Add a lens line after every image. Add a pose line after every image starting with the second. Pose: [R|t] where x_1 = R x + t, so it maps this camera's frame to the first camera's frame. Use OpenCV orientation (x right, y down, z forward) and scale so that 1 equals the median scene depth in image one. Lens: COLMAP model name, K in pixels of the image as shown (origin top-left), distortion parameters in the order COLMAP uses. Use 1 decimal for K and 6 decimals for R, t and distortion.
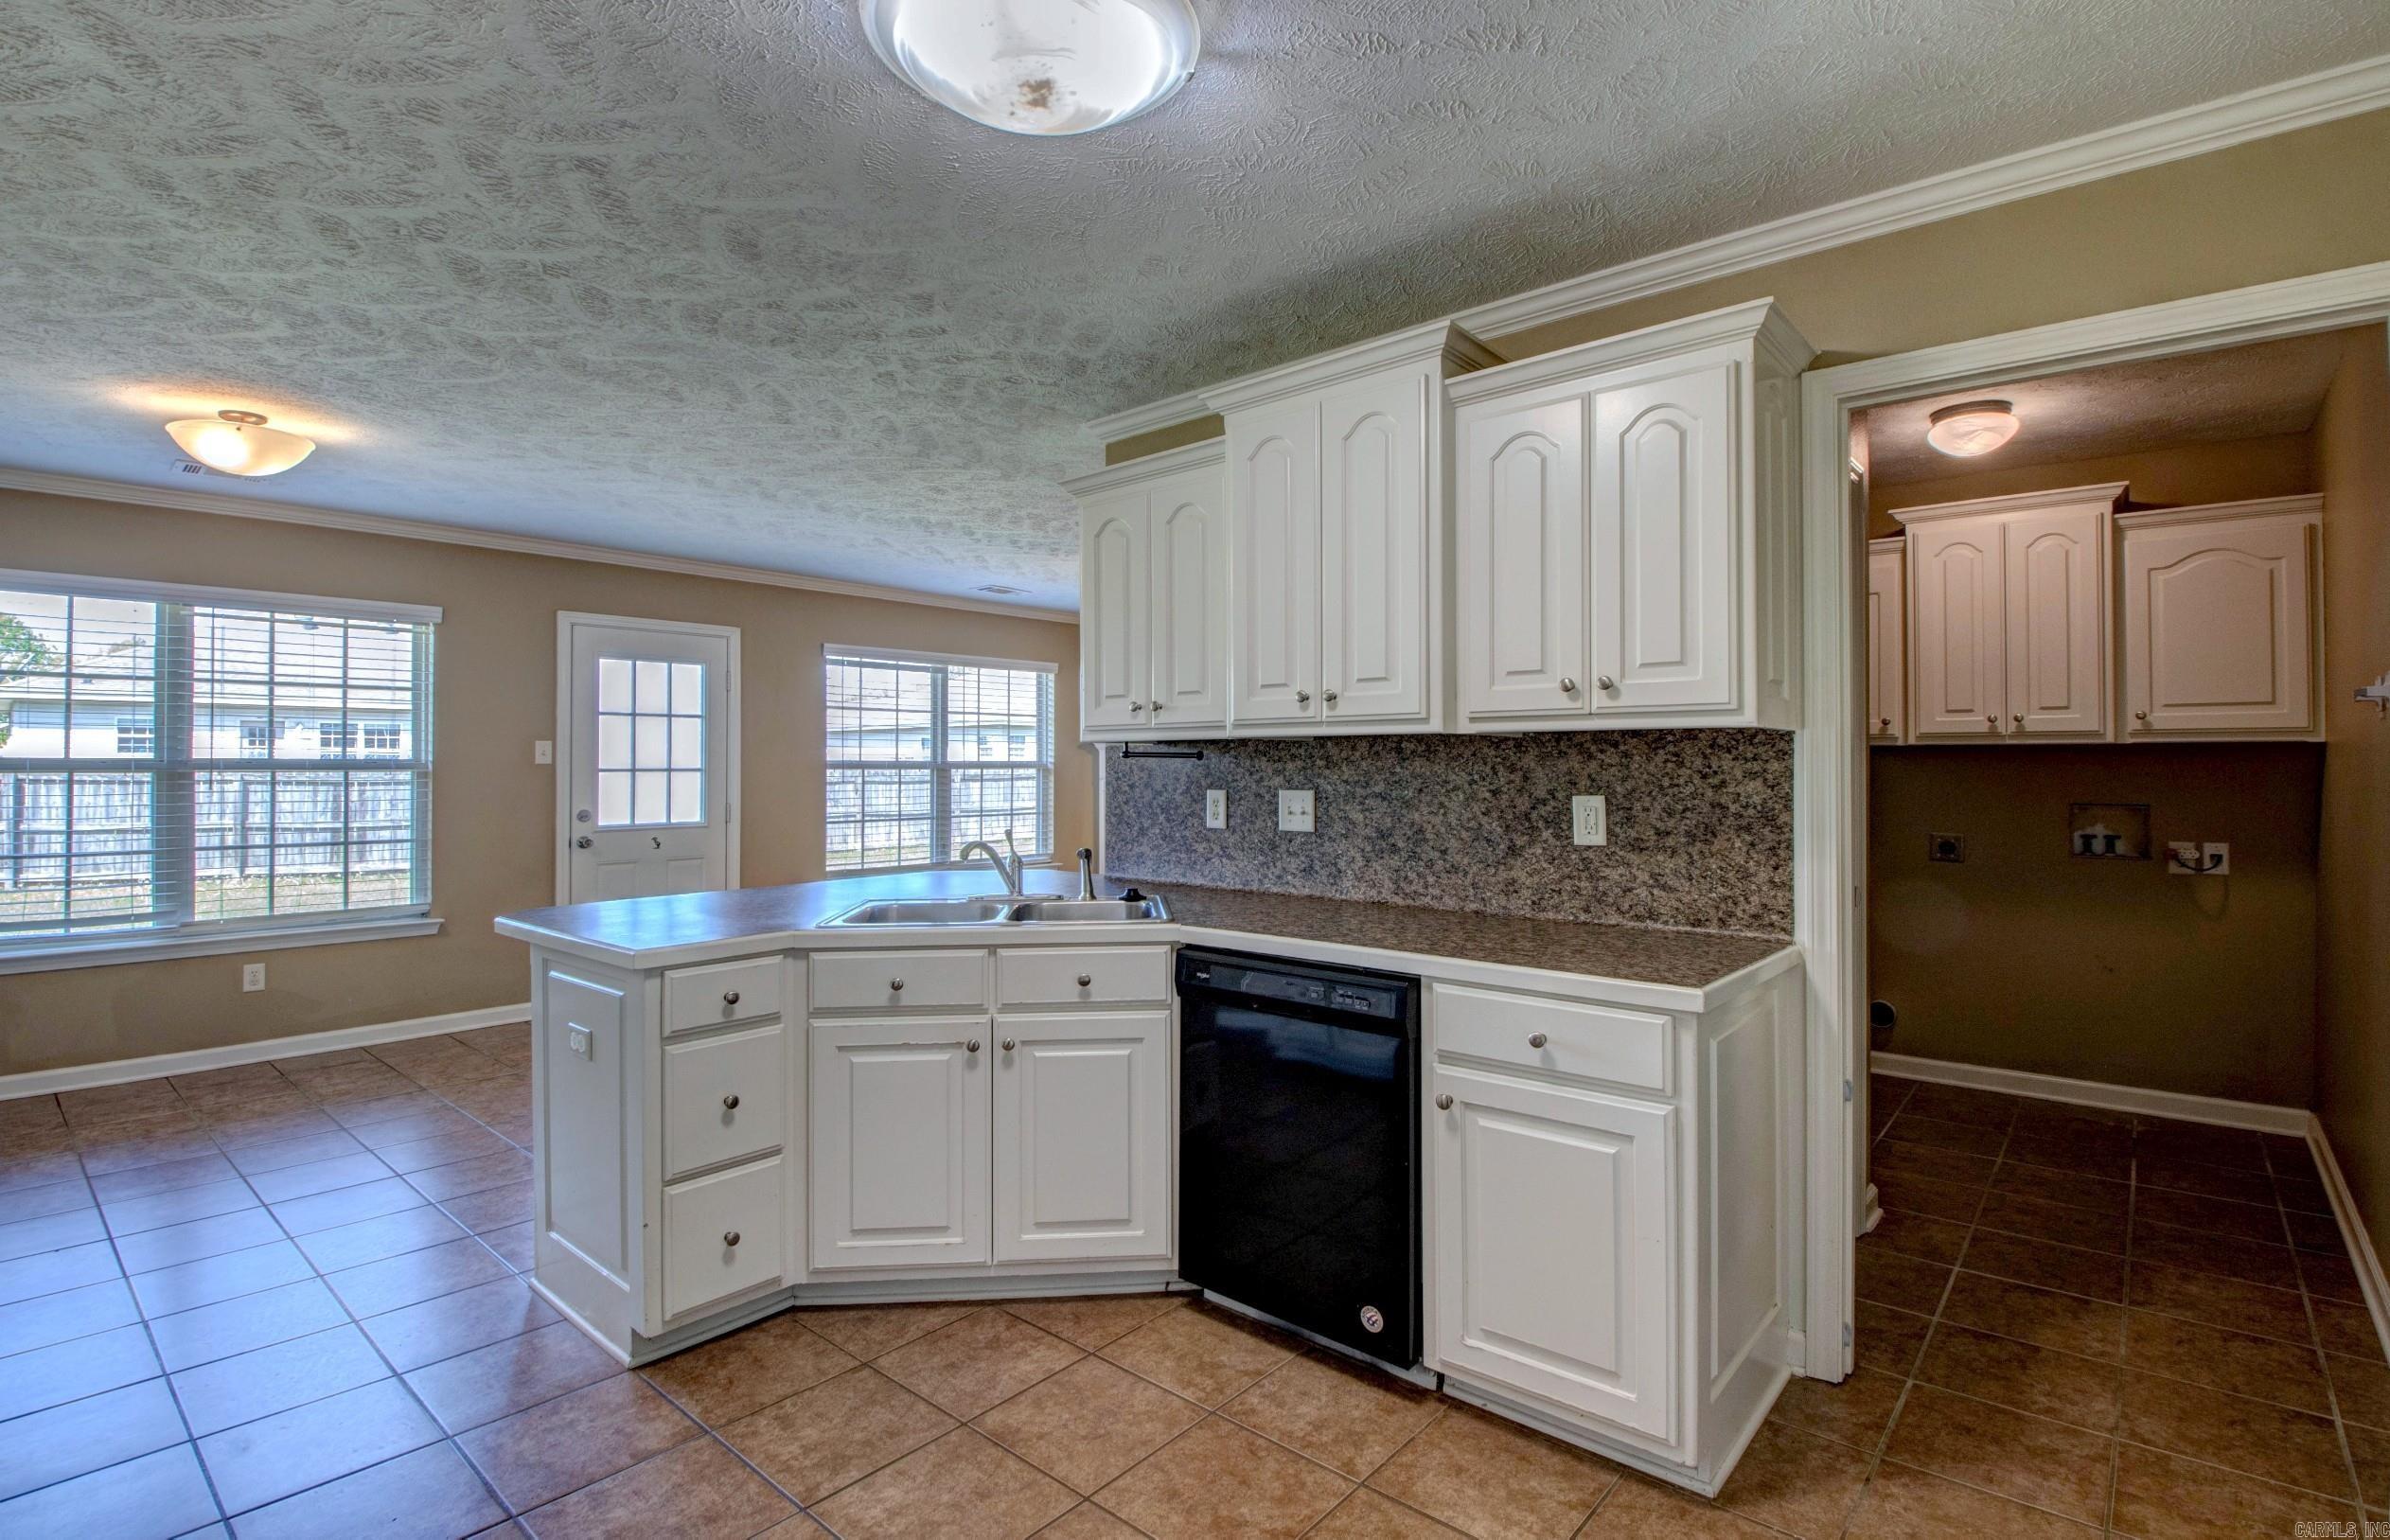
lens RADIAL K [[1112.8, 0, 1199.0], [0, 1112.8, 748.3], [0, 0, 1]] dist [0.003942, -0.018561]
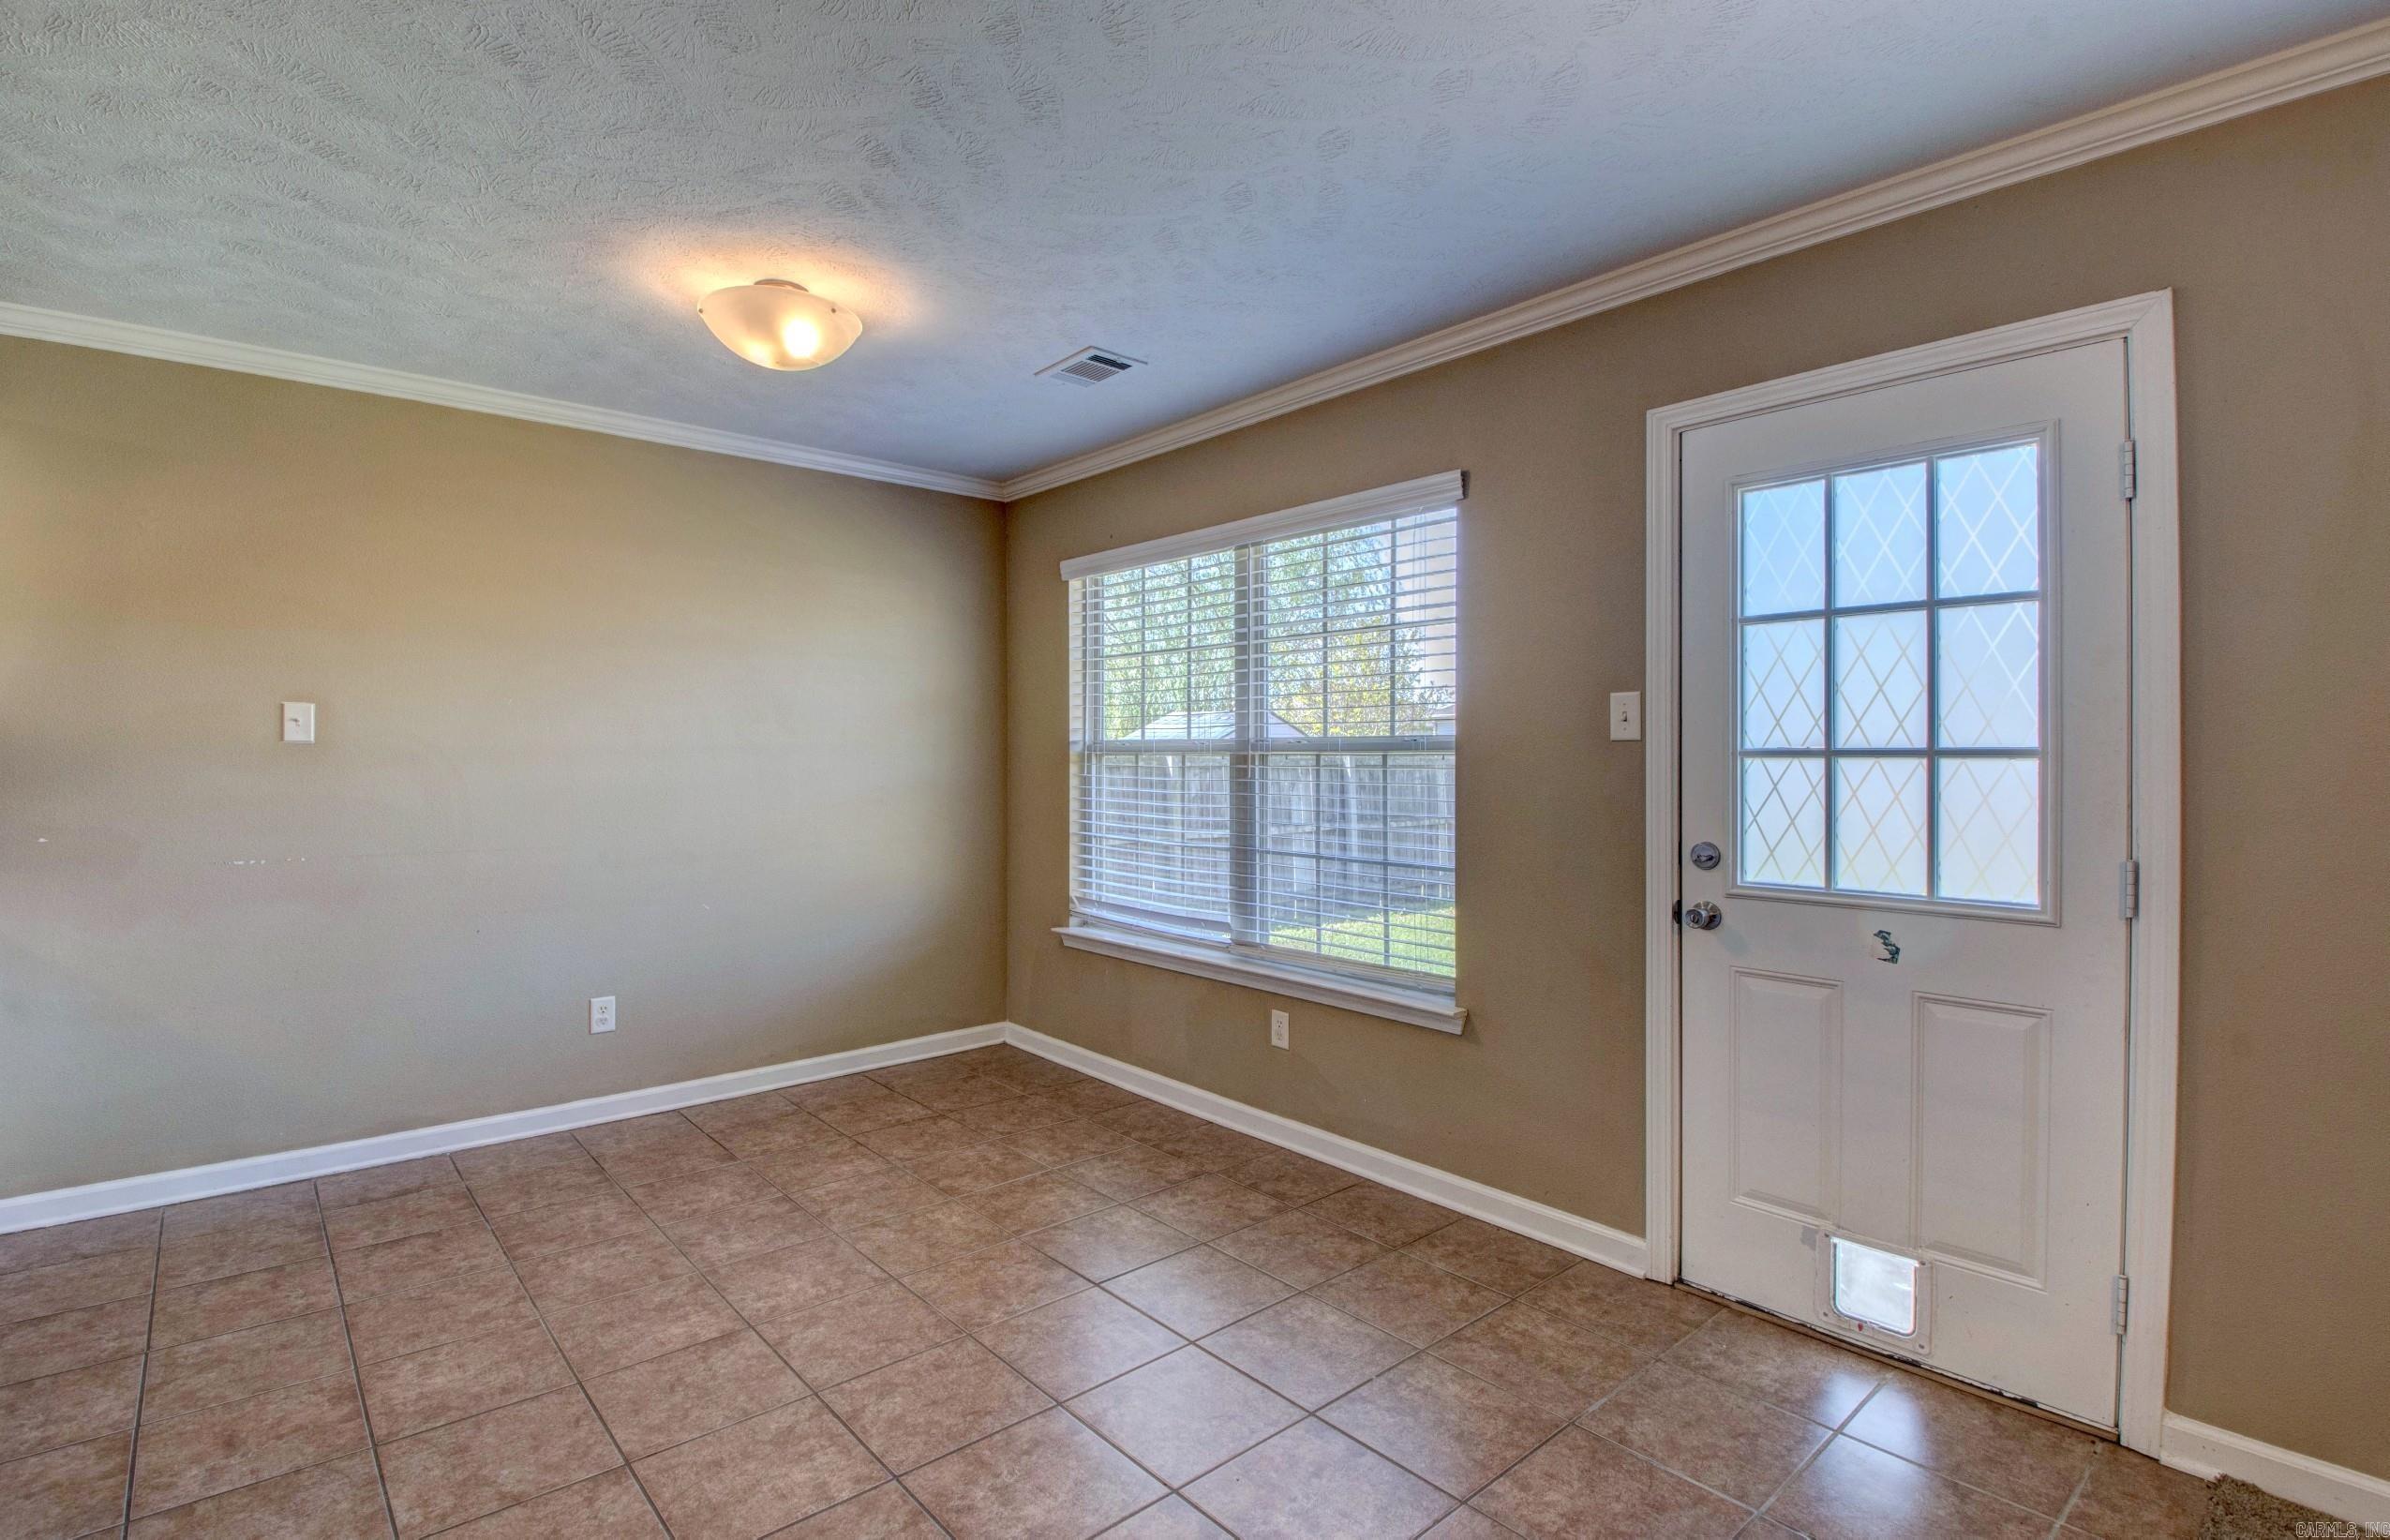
lens RADIAL K [[1112.8, 0, 1179.9], [0, 1112.8, 749.0], [0, 0, 1]] dist [0.003942, -0.018561]
pose [[-0.148846, -0.005104, -0.988847, -0.146172], [0.015033, 0.999859, -0.007424, 0.031478], [0.988746, -0.015971, -0.148748, 1.474500]]
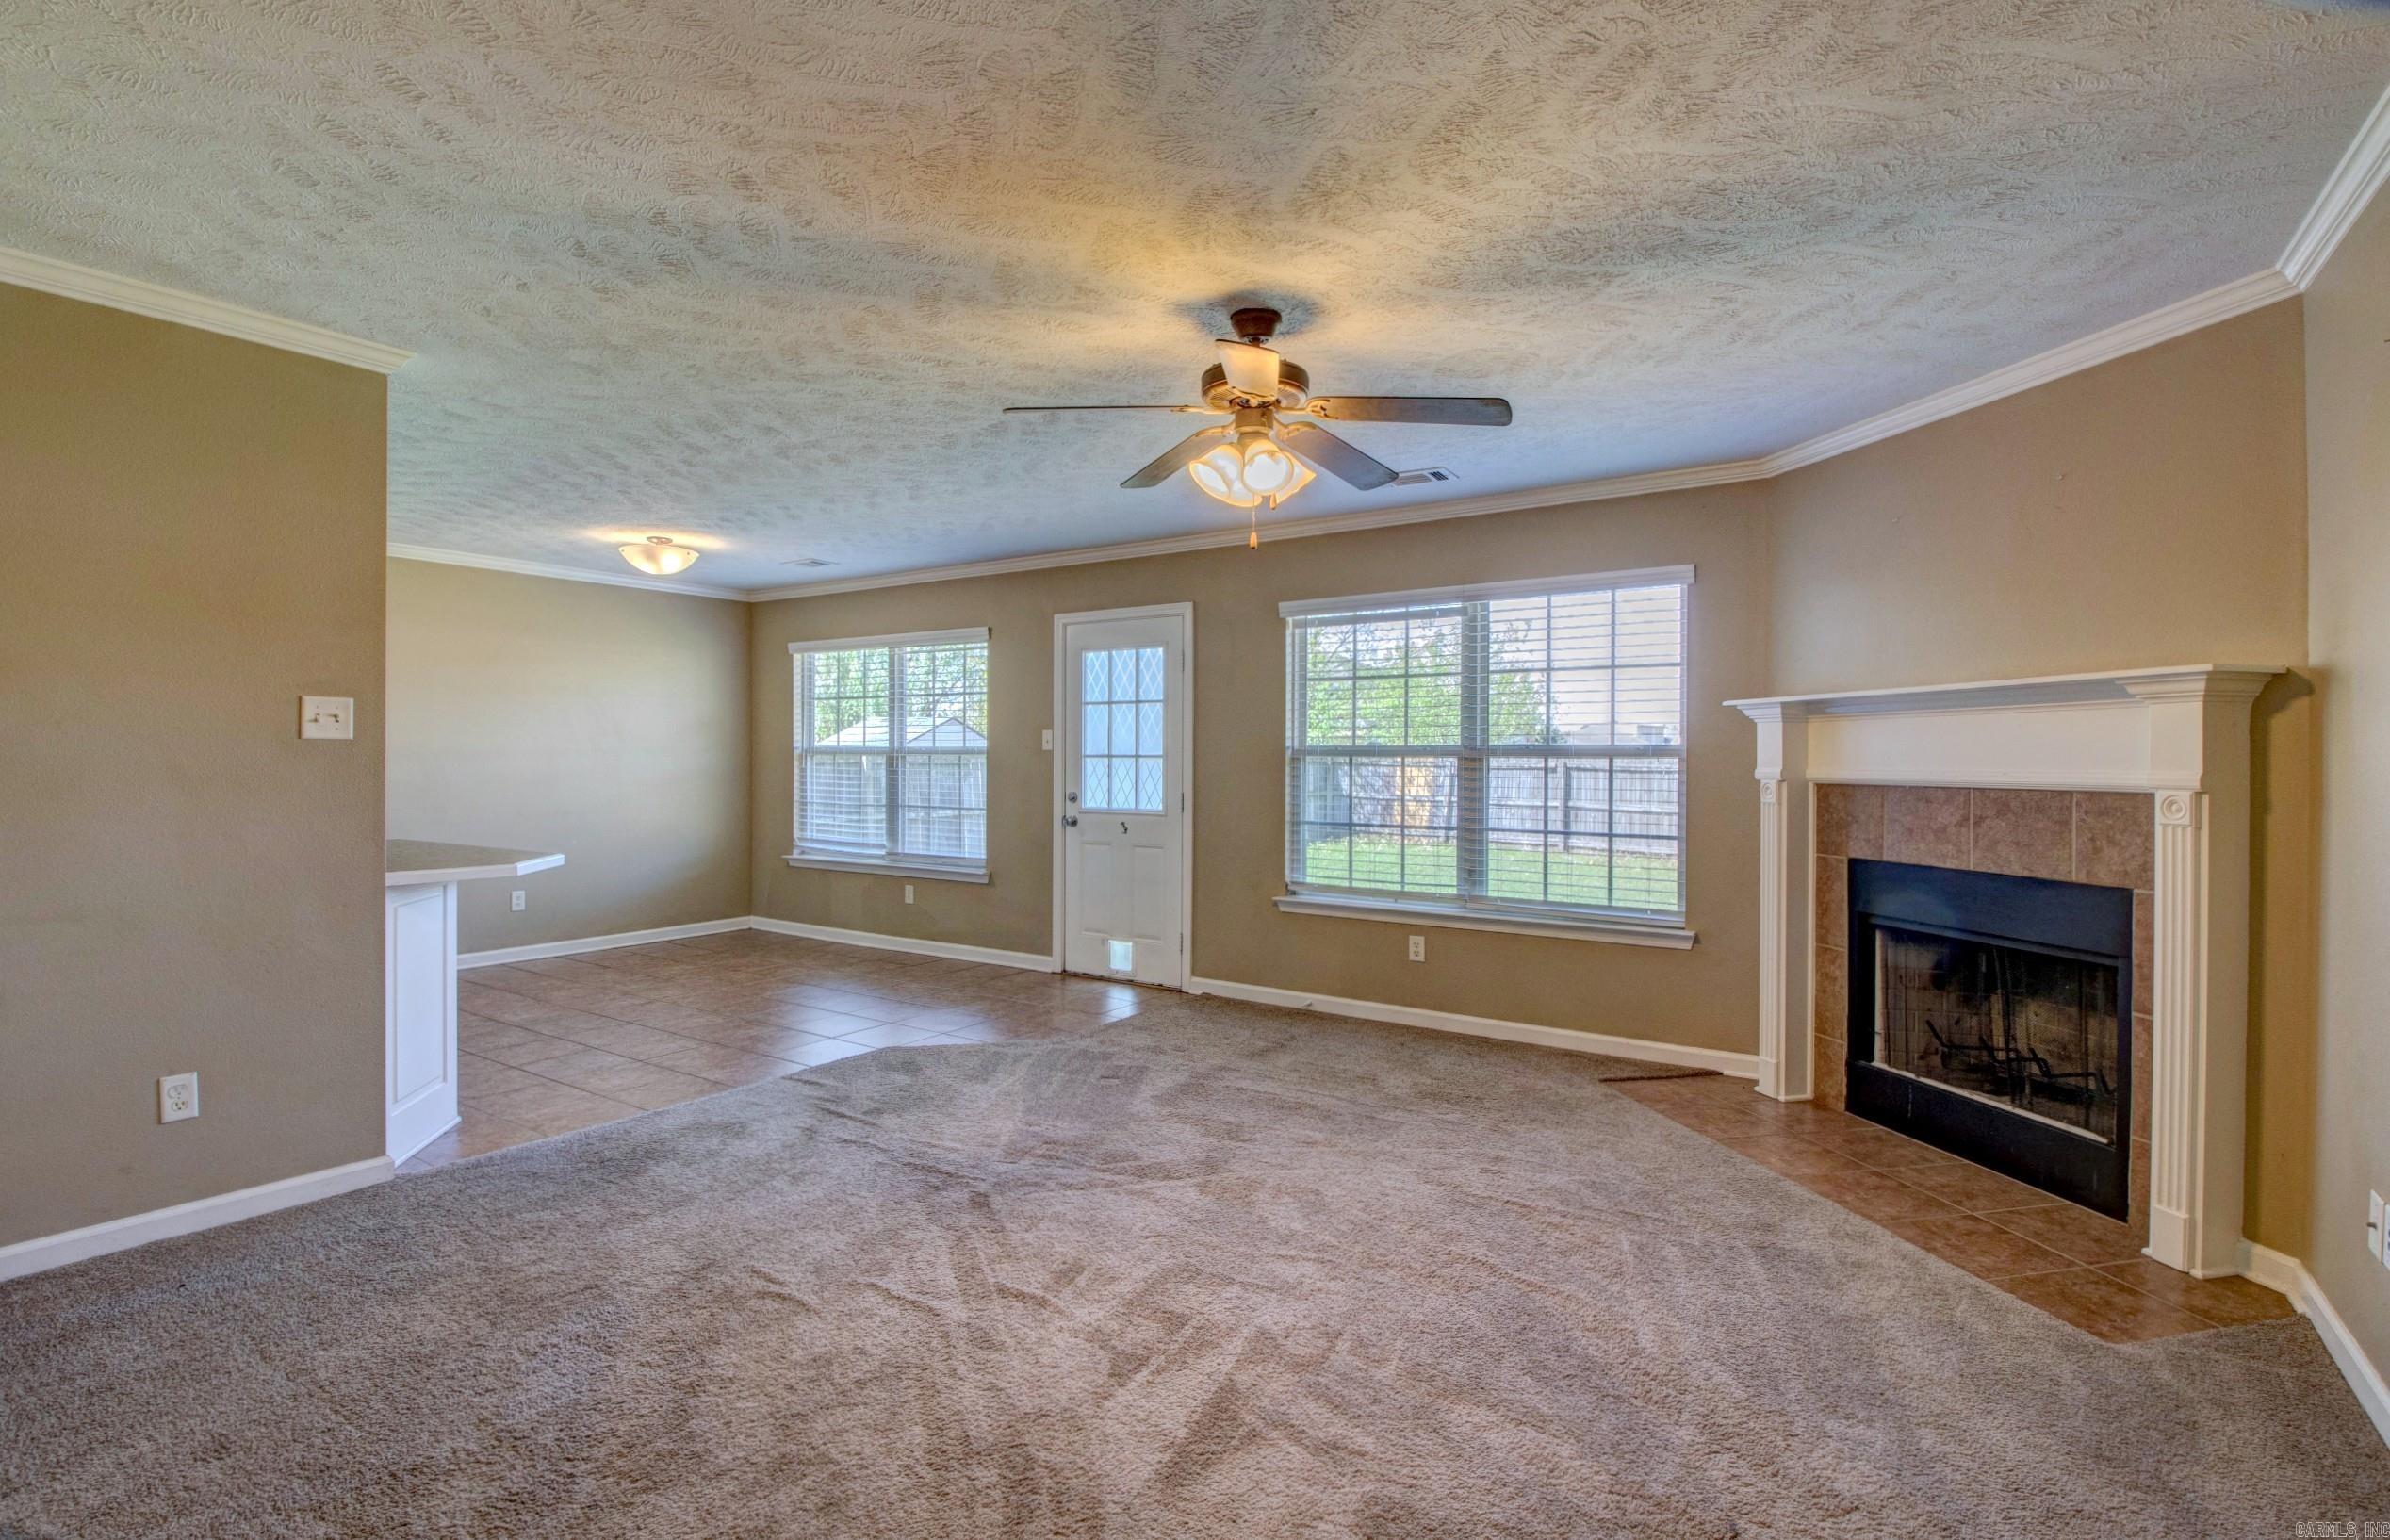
lens RADIAL K [[1112.8, 0, 1205.3], [0, 1112.8, 753.2], [0, 0, 1]] dist [0.003942, -0.018561]
pose [[0.124983, -0.002593, -0.992155, 0.945000], [0.011319, 0.999935, -0.001188, 0.034364], [0.992094, -0.011082, 0.125004, 1.702490]]
